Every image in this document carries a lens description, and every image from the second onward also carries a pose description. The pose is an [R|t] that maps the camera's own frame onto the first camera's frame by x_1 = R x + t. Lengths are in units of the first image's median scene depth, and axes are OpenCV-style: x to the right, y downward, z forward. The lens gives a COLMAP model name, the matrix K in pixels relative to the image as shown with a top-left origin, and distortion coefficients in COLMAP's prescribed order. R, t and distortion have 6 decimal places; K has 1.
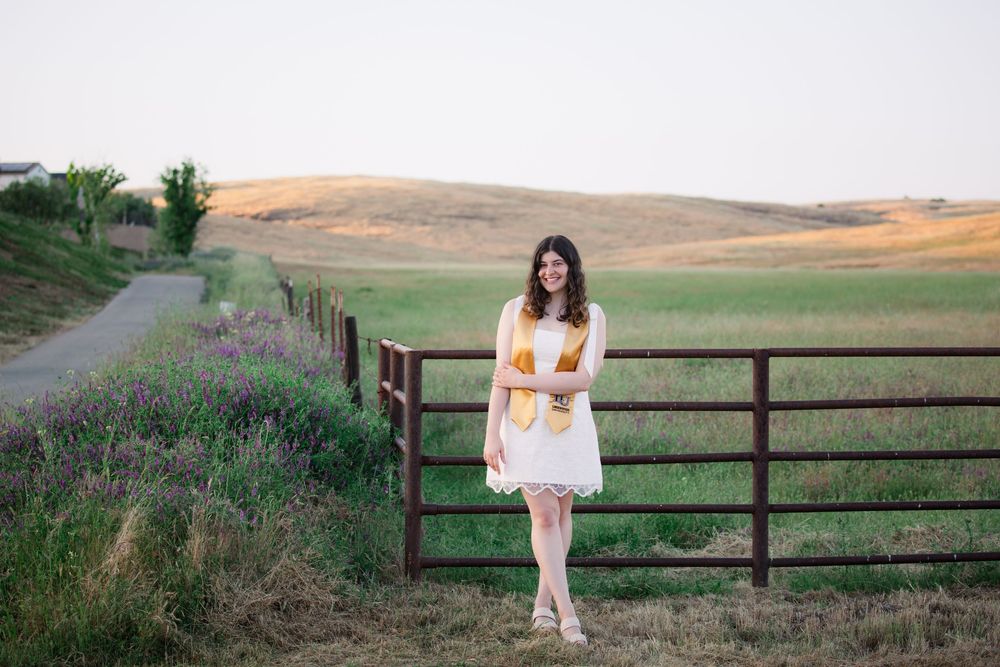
lens RADIAL K [[2750.1, 0, 500.0], [0, 2750.1, 333.5], [0, 0, 1]] dist [-0.012705, -0.160715]
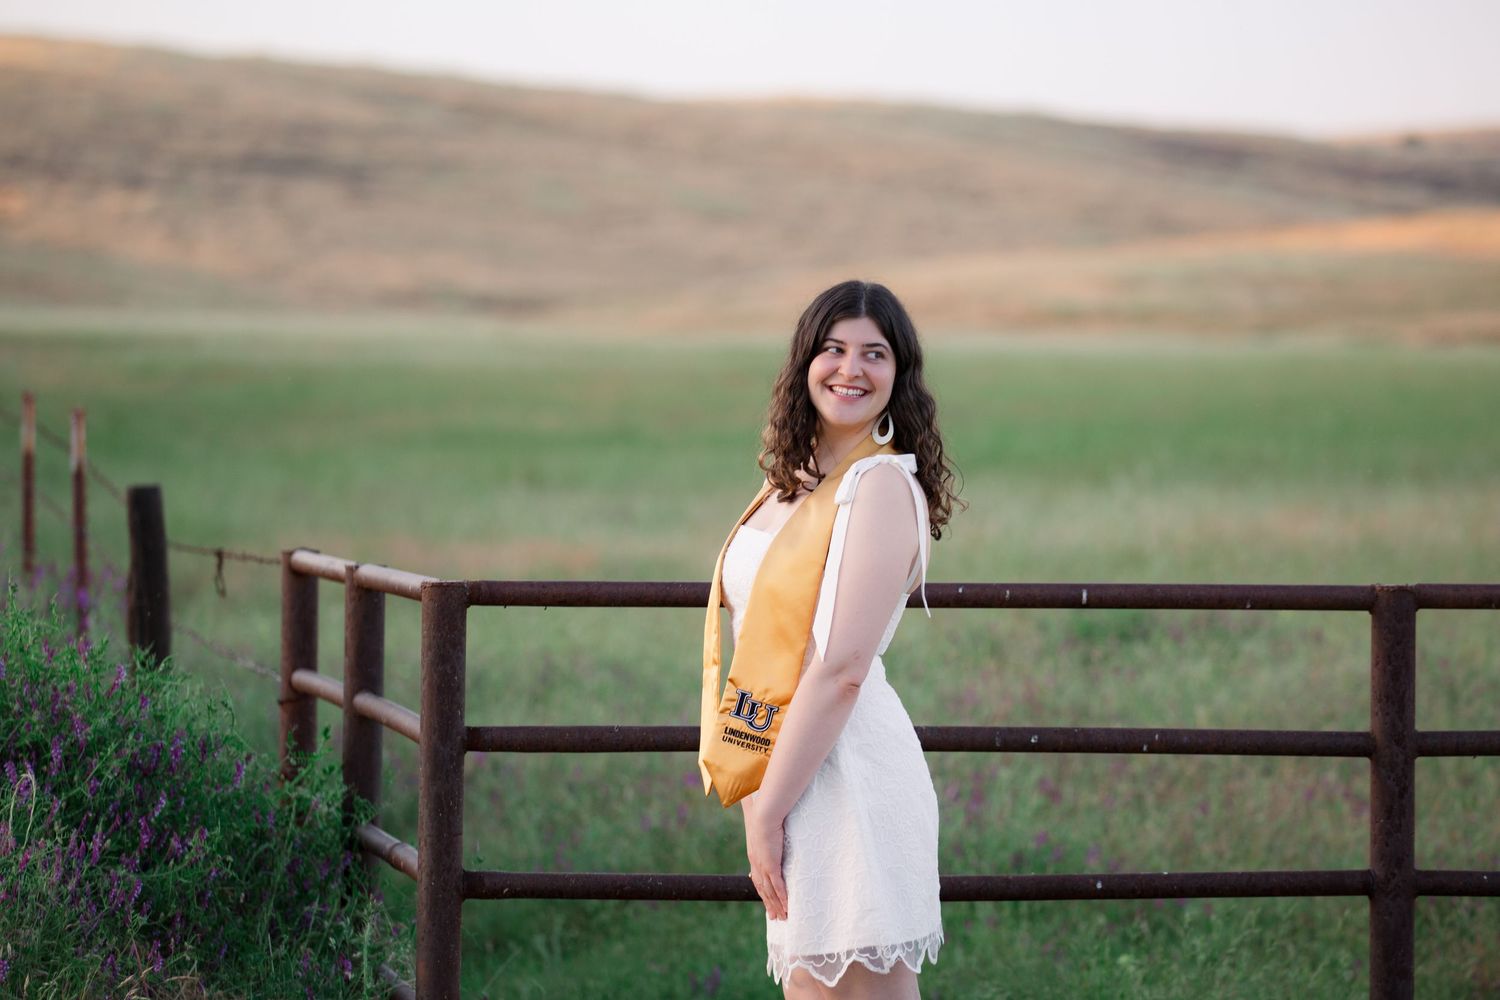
lens RADIAL K [[8734.0, 0, 750.0], [0, 8734.0, 500.0], [0, 0, 1]] dist [1.753429, -7.192377]
pose [[0.999070, 0.008318, 0.042304, -0.037774], [-0.008119, 0.999955, -0.004878, 0.000606], [-0.042343, 0.004530, 0.999093, -0.153424]]
